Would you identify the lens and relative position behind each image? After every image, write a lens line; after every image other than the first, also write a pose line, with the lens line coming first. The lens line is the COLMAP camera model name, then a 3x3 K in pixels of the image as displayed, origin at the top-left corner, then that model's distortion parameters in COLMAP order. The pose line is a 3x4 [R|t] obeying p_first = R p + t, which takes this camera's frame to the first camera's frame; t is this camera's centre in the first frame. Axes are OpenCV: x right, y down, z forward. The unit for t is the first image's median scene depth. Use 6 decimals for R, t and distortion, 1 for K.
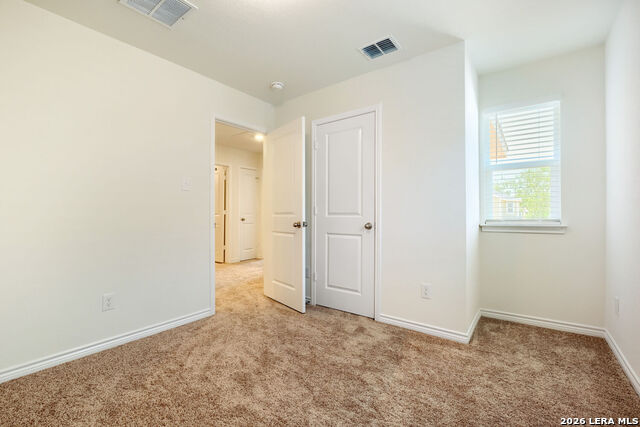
lens RADIAL K [[279.9, 0, 319.2], [0, 279.9, 210.4], [0, 0, 1]] dist [-0.000617, -0.000129]
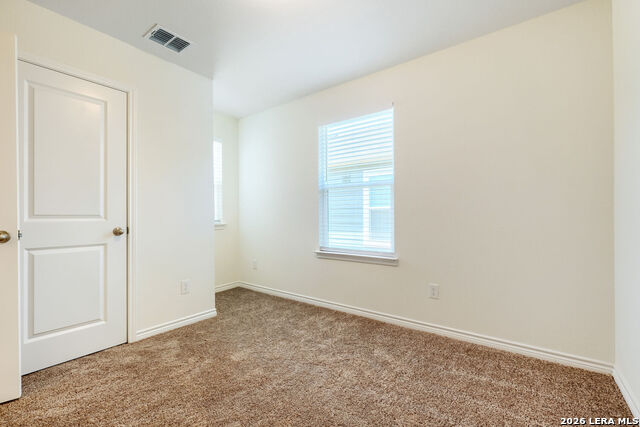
lens RADIAL K [[281.6, 0, 309.7], [0, 281.6, 216.0], [0, 0, 1]] dist [-0.001778, -0.000543]
pose [[-0.003294, 0.002811, 0.999991, -0.641701], [-0.009937, 0.999947, -0.002844, 0.008306], [-0.999945, -0.009947, -0.003266, 0.462958]]
